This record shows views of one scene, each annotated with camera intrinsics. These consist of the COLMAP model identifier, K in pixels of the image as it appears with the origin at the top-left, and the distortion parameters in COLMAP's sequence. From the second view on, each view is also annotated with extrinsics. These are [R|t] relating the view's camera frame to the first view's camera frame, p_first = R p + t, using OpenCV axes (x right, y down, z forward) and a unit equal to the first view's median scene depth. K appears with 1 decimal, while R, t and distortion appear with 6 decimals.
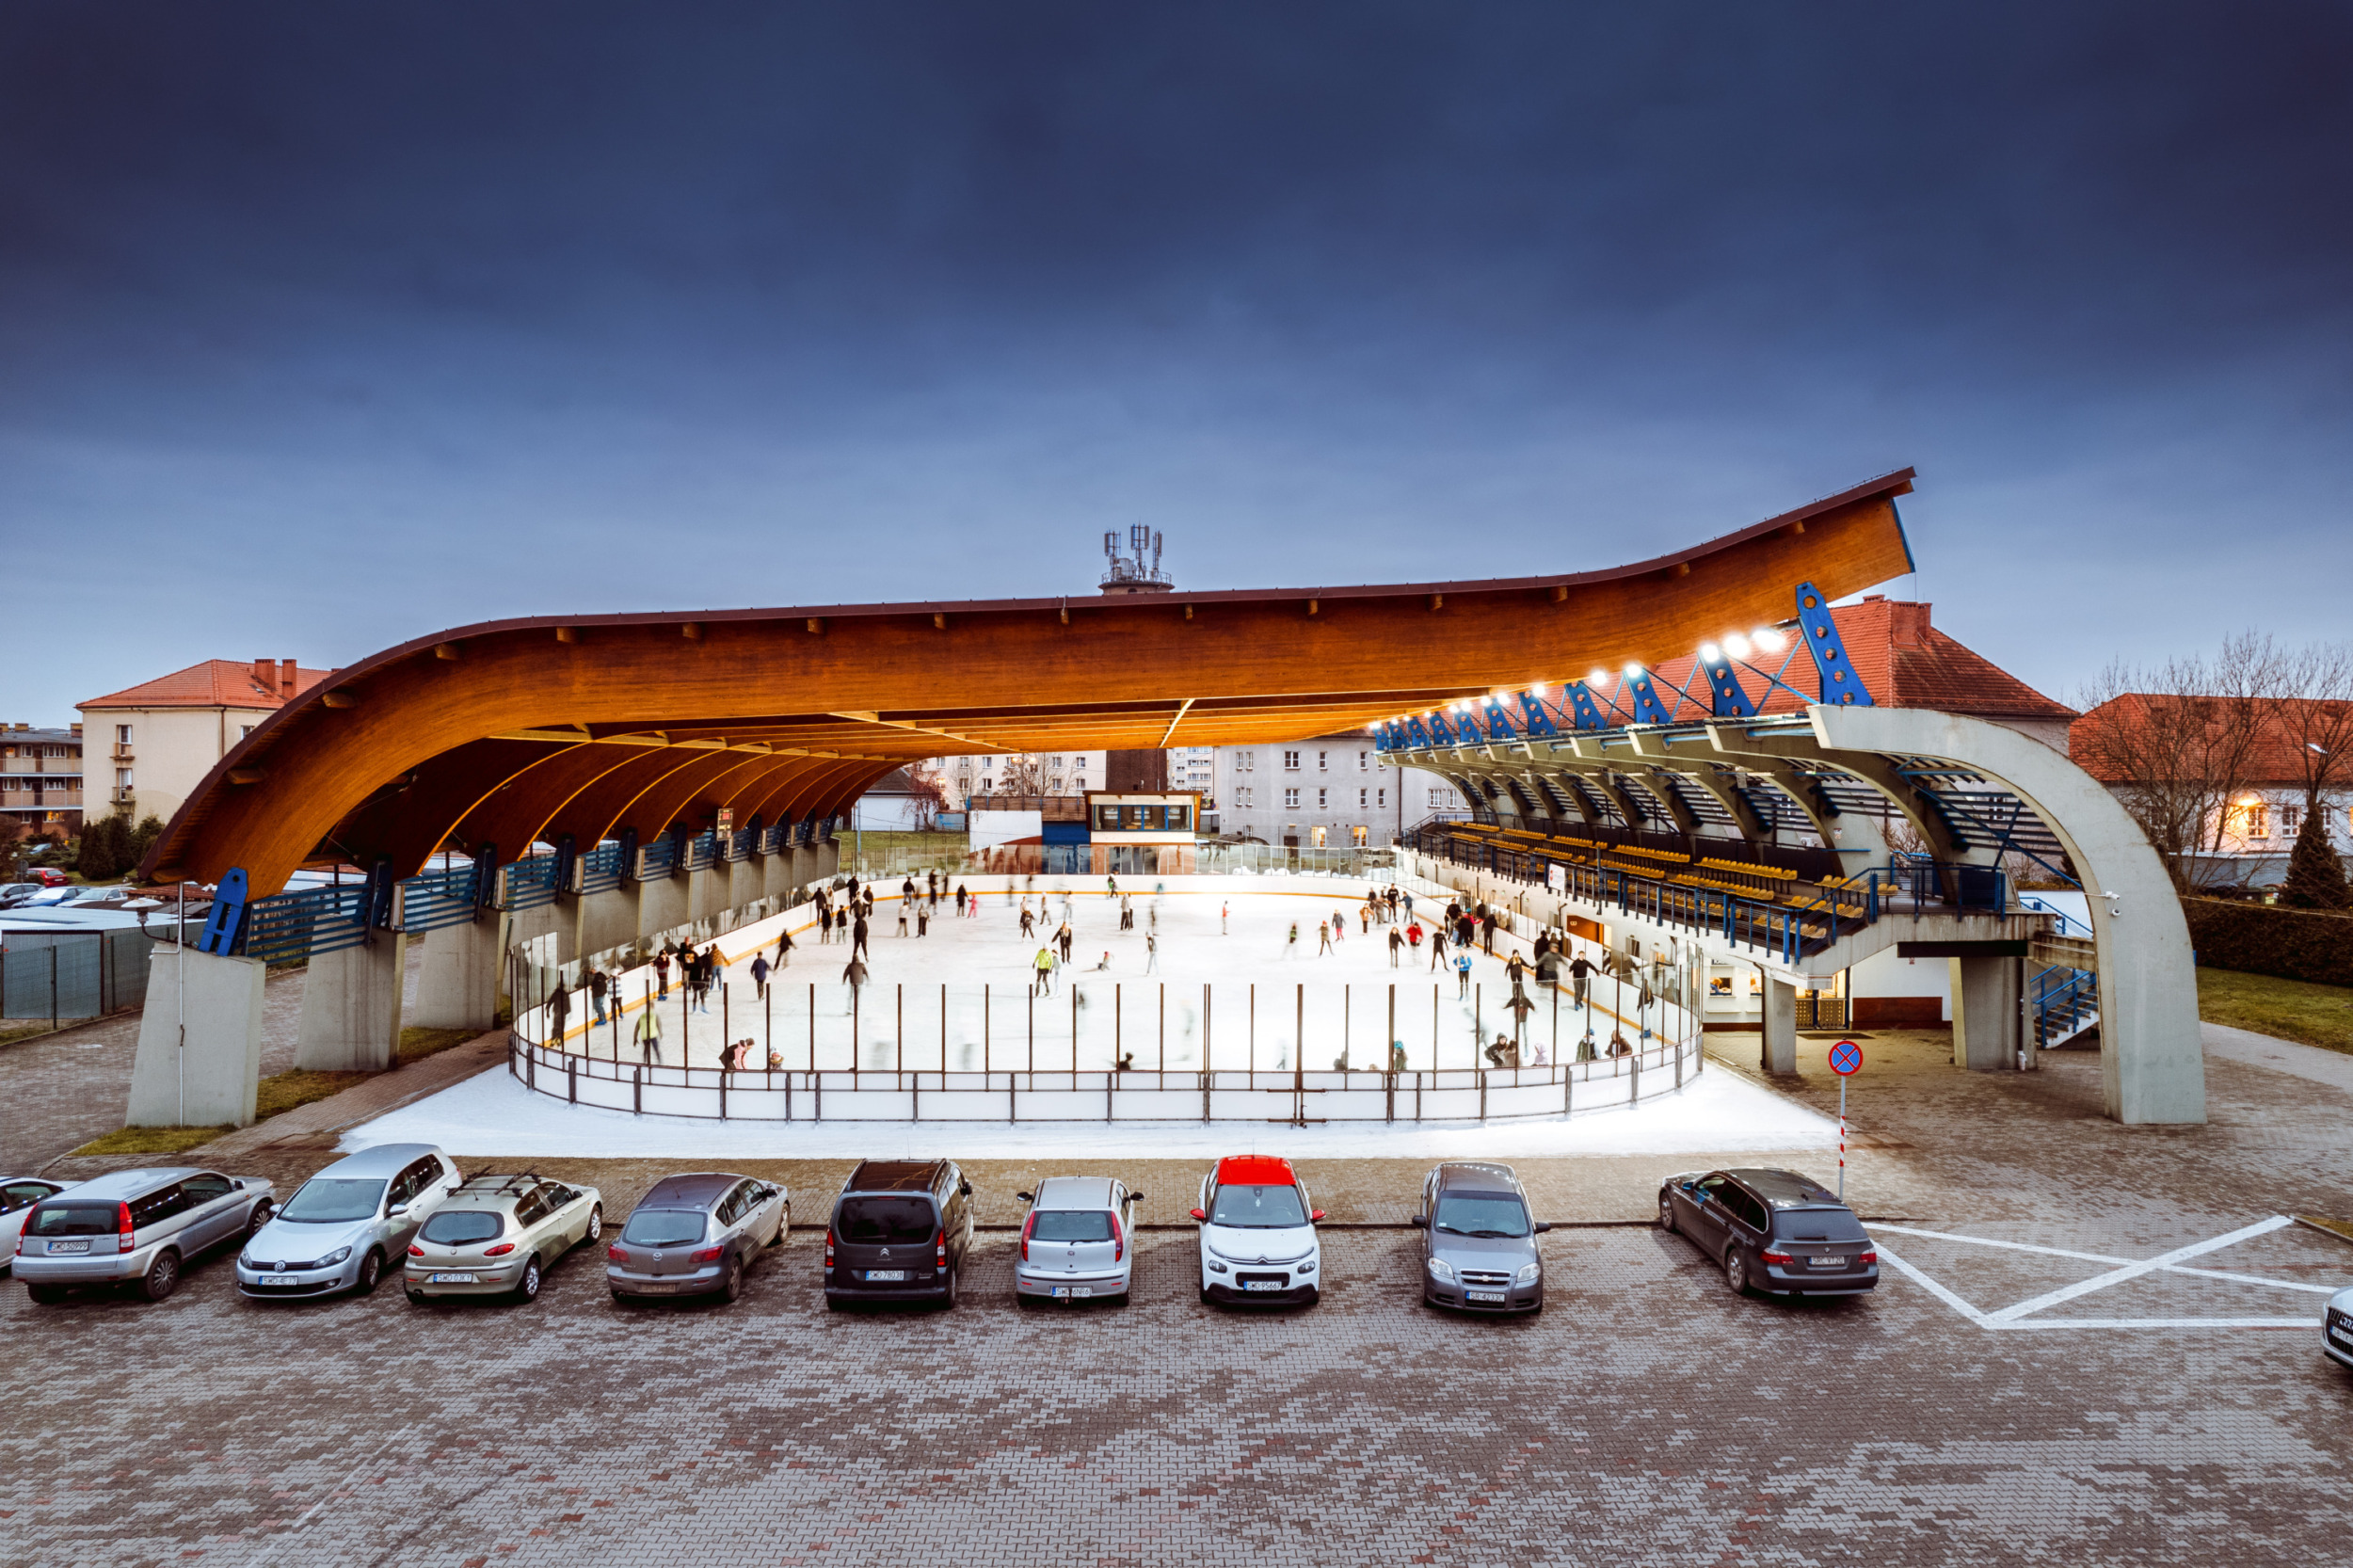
lens RADIAL K [[1519.2, 0, 1185.3], [0, 1519.2, 787.2], [0, 0, 1]] dist [-0.082646, 0.076478]
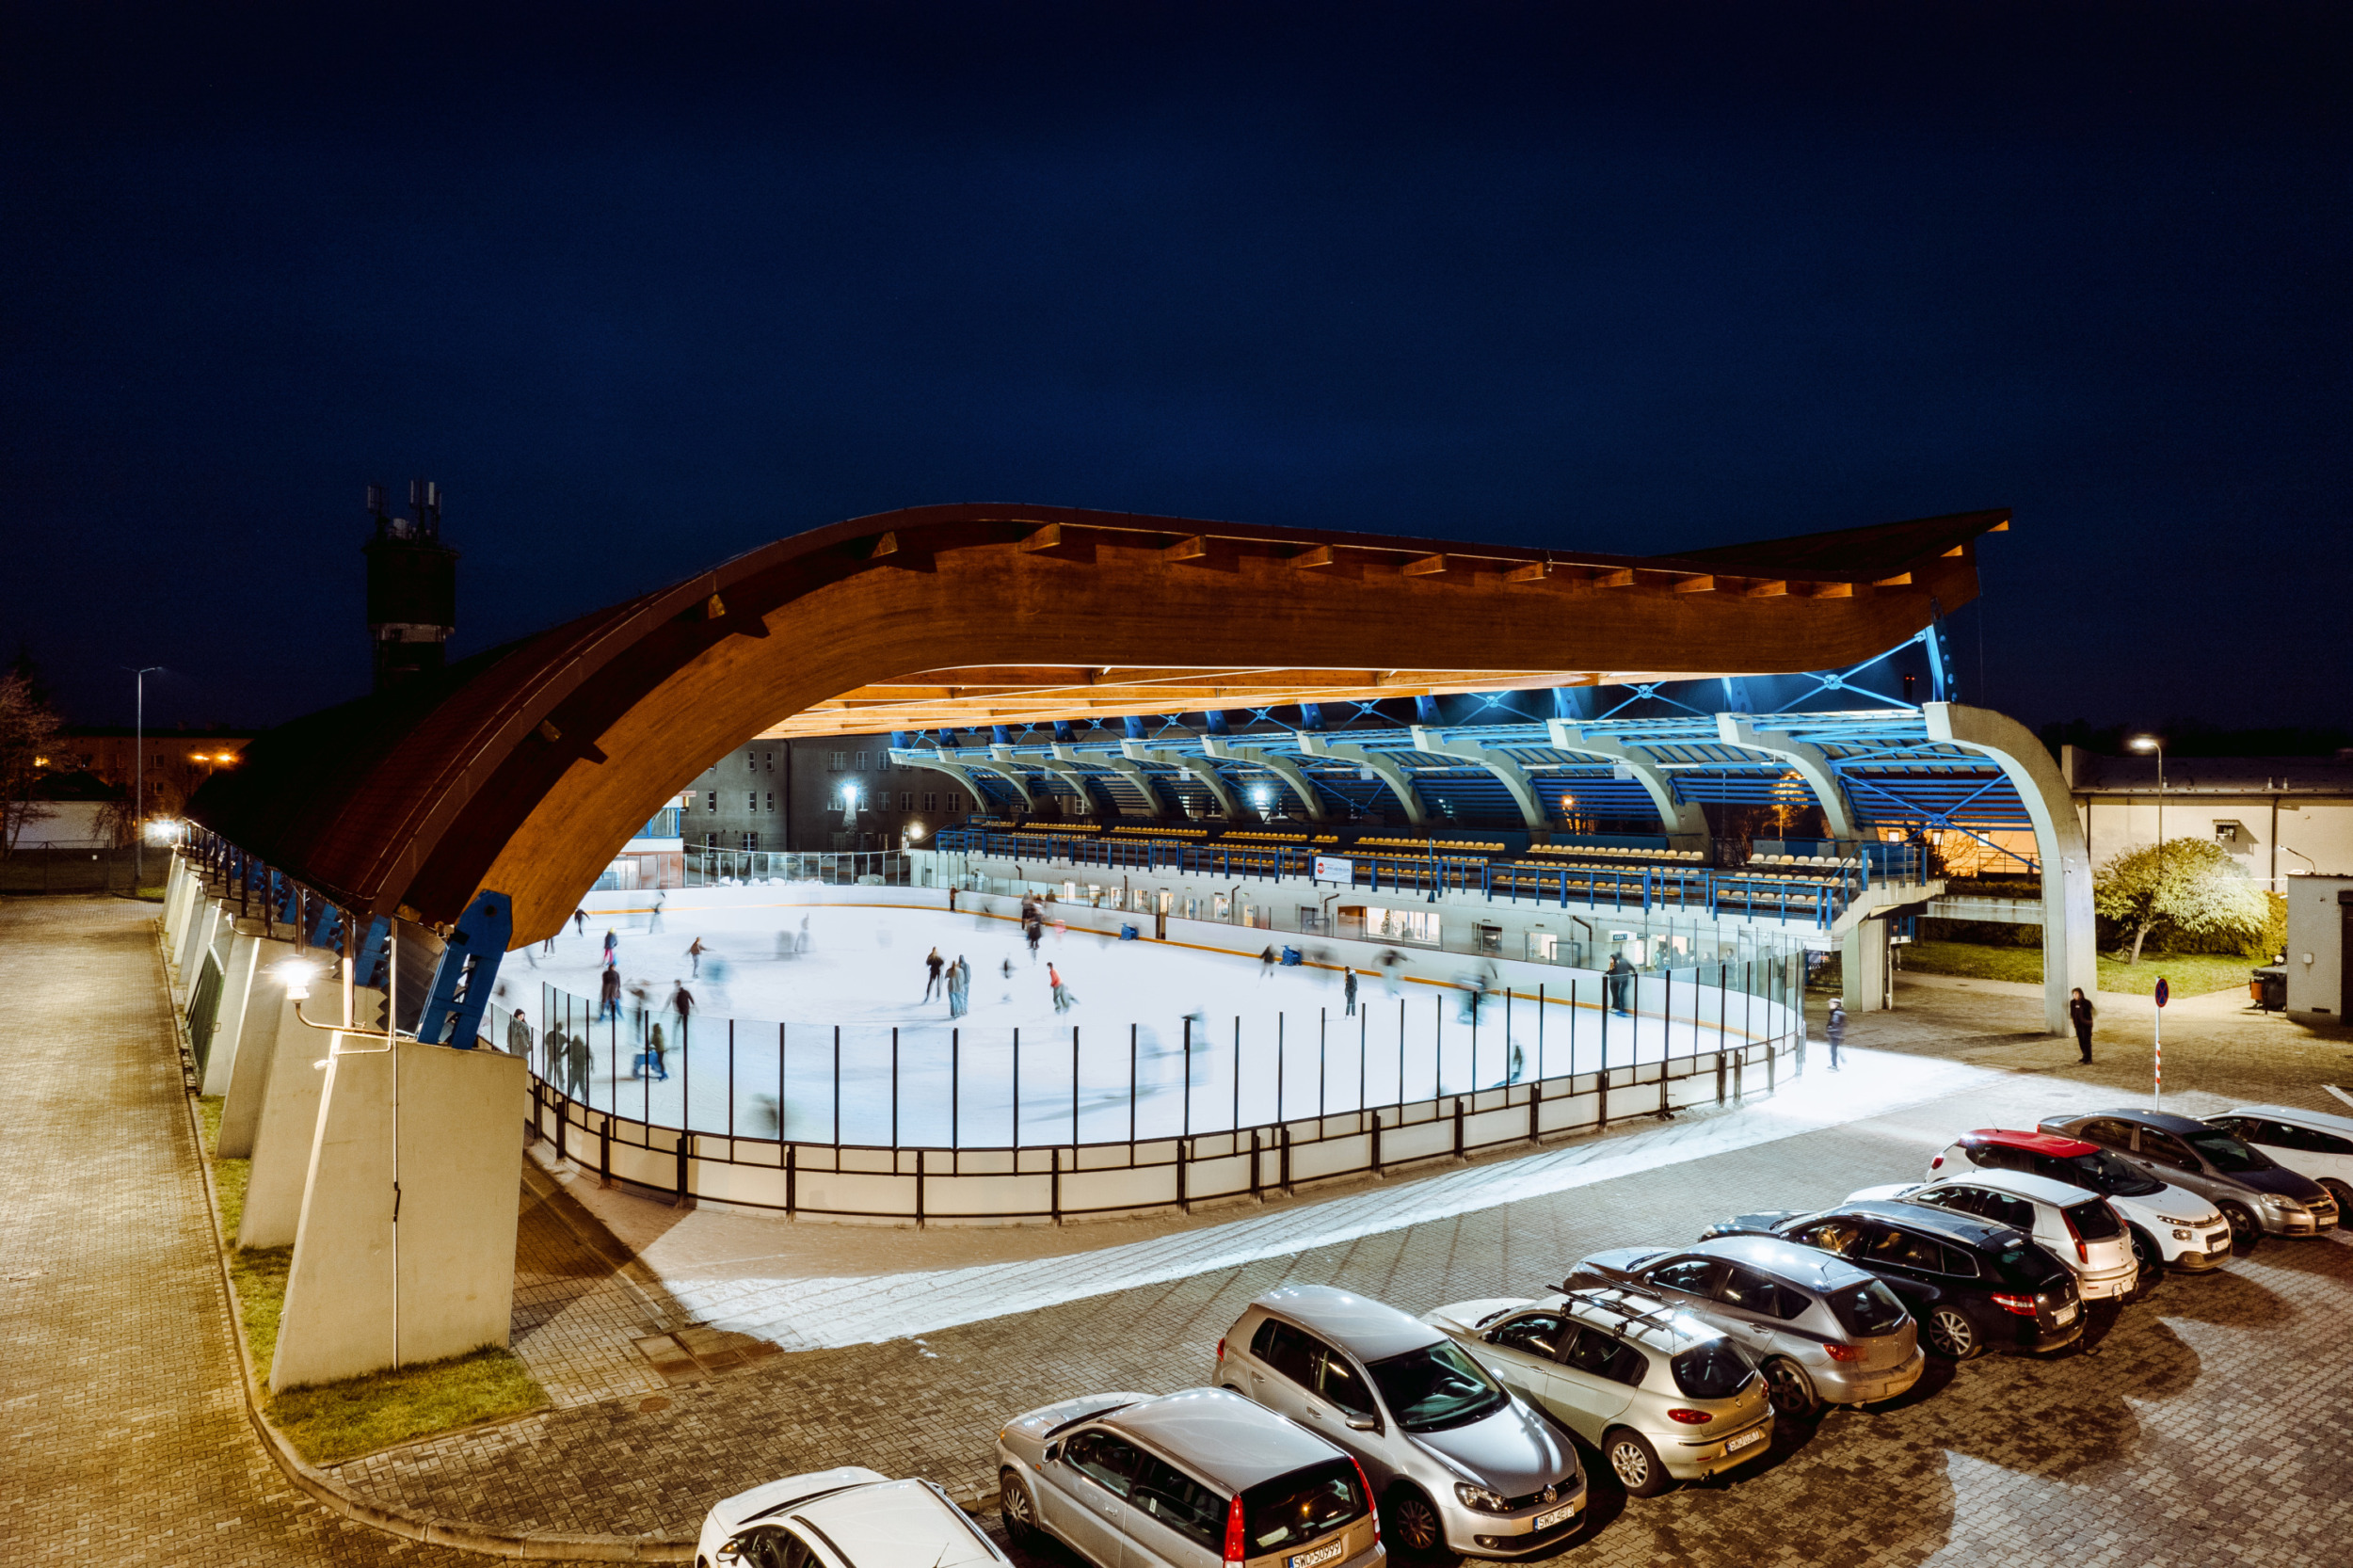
lens RADIAL K [[1519.2, 0, 1185.3], [0, 1519.2, 787.2], [0, 0, 1]] dist [-0.082646, 0.076478]
pose [[0.826309, 0.002617, 0.563211, -1.097468], [0.000924, 0.999982, -0.006002, 0.026850], [-0.563216, 0.005480, 0.826292, 0.564229]]
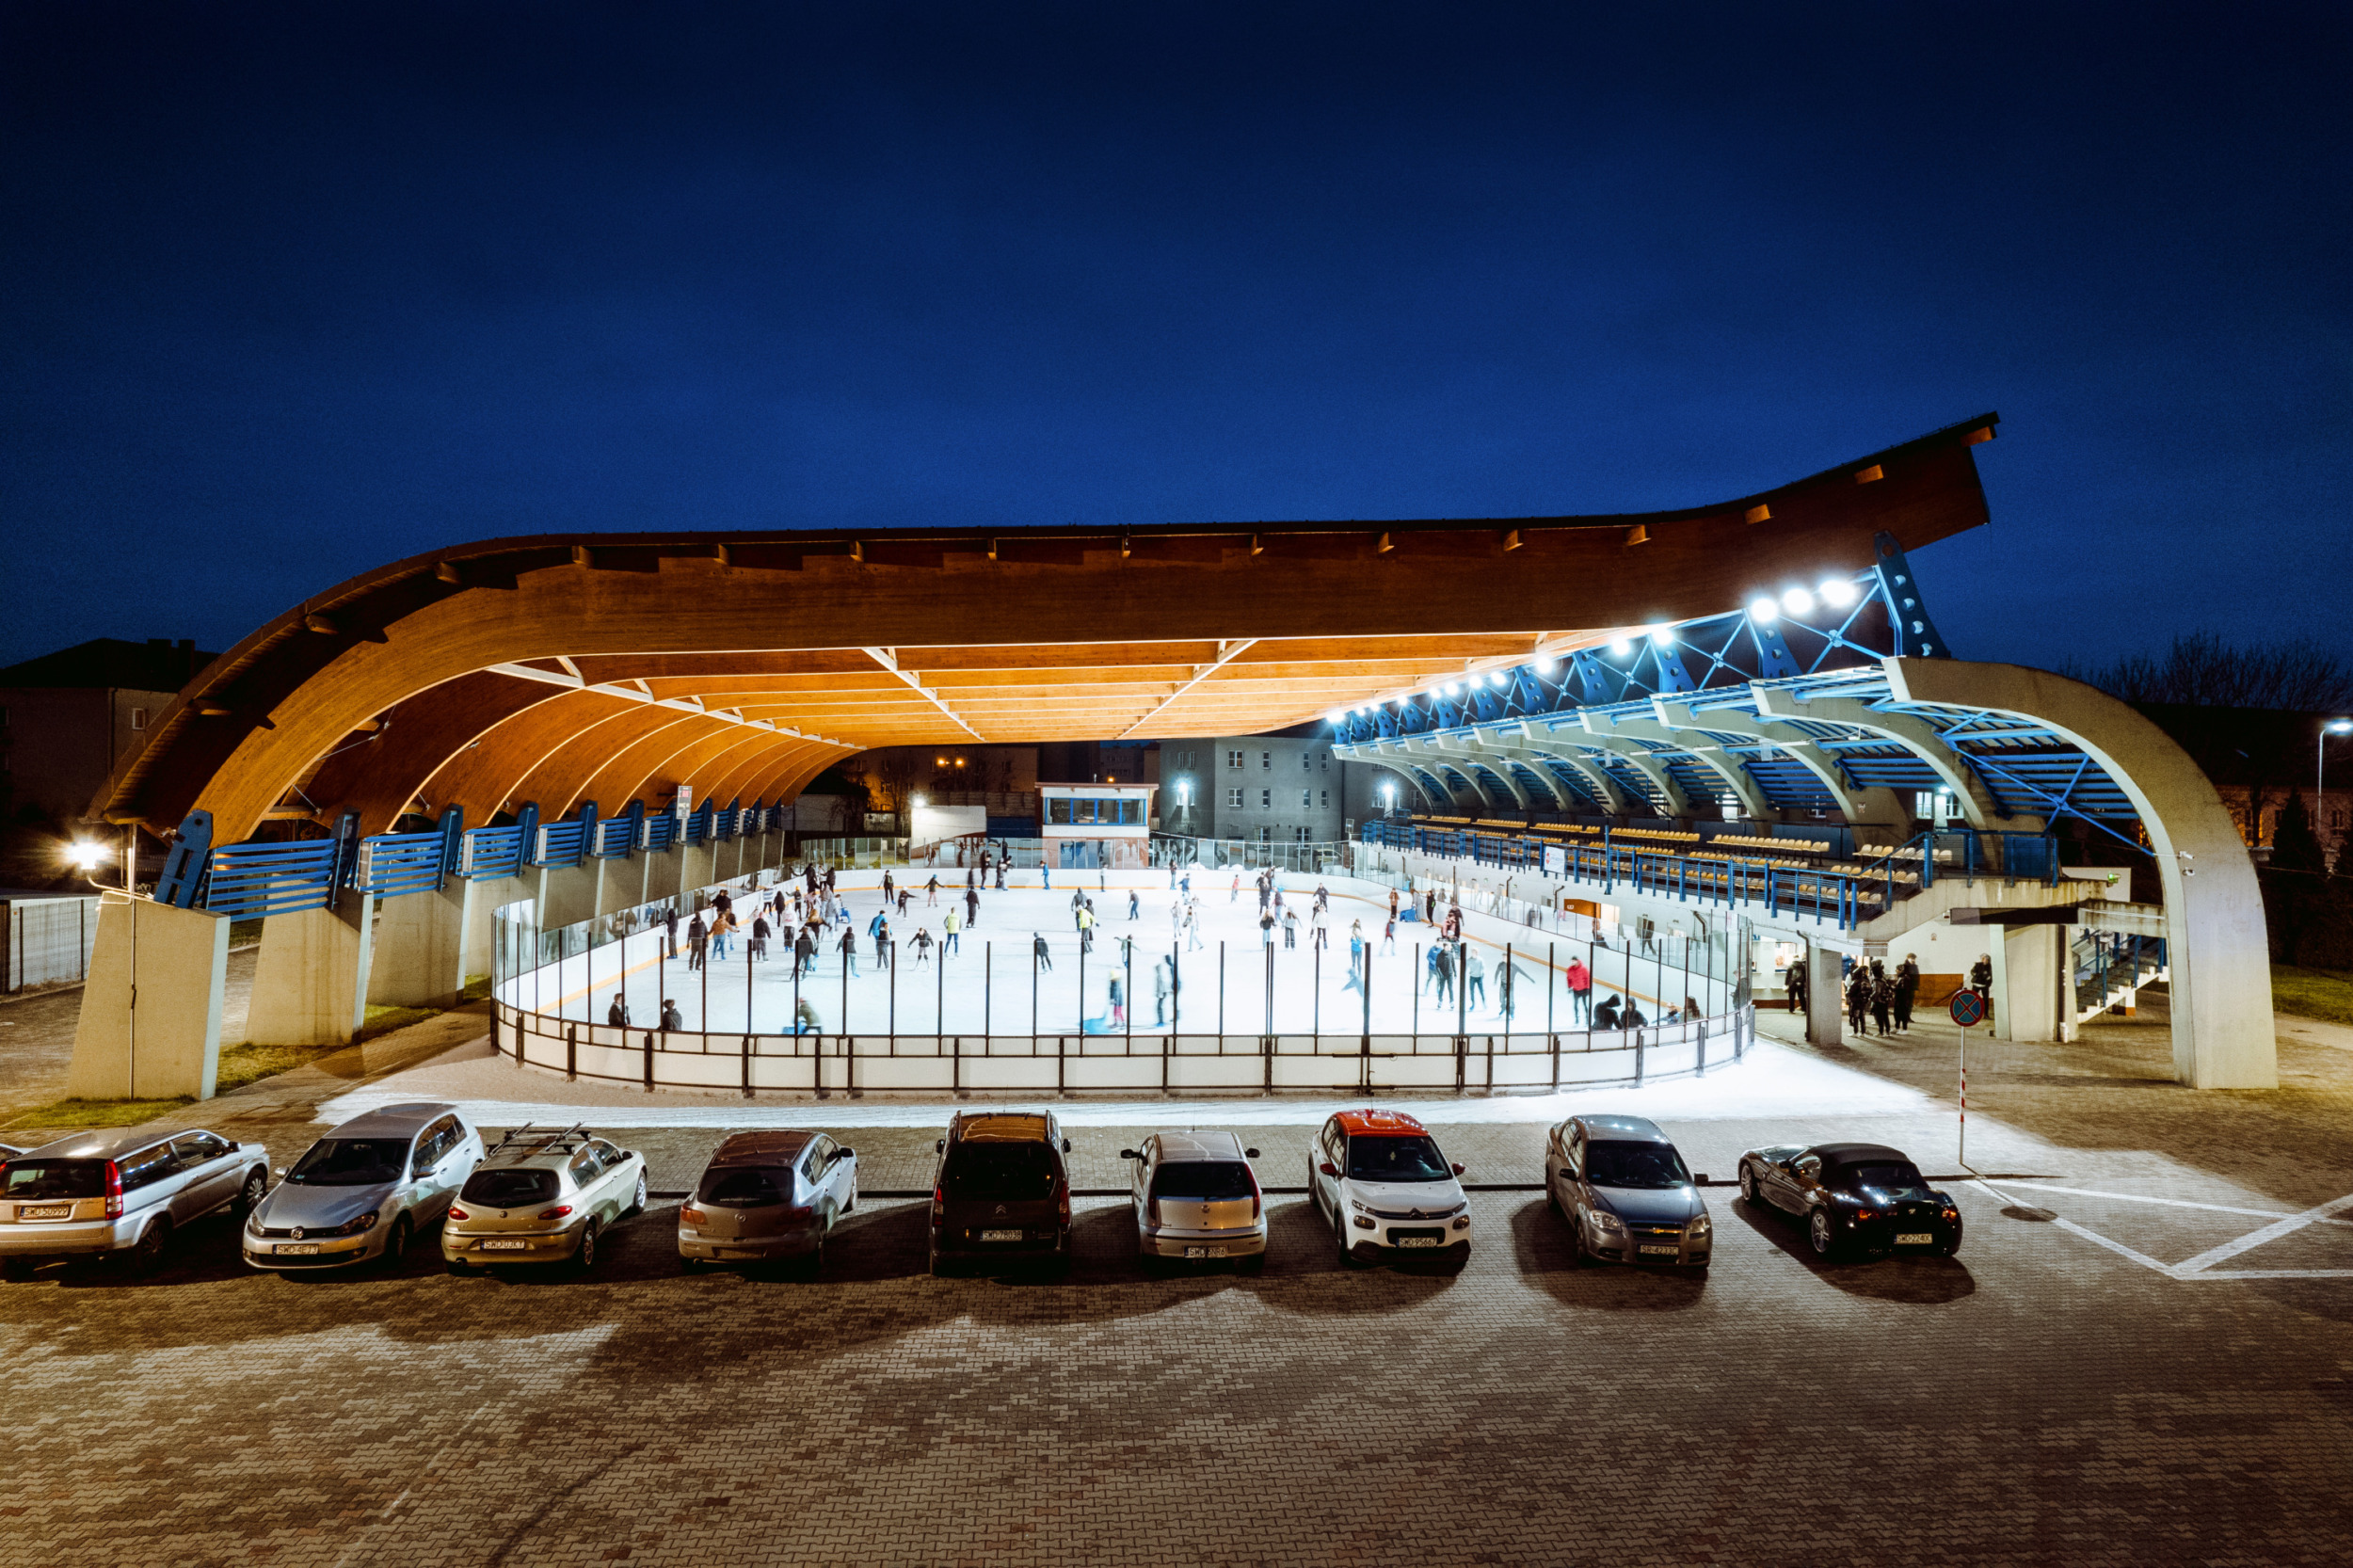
lens RADIAL K [[1519.2, 0, 1185.3], [0, 1519.2, 787.2], [0, 0, 1]] dist [-0.082646, 0.076478]
pose [[0.997950, 0.009050, 0.063360, -0.148873], [-0.008401, 0.999910, -0.010506, 0.066534], [-0.063449, 0.009952, 0.997935, 0.096601]]
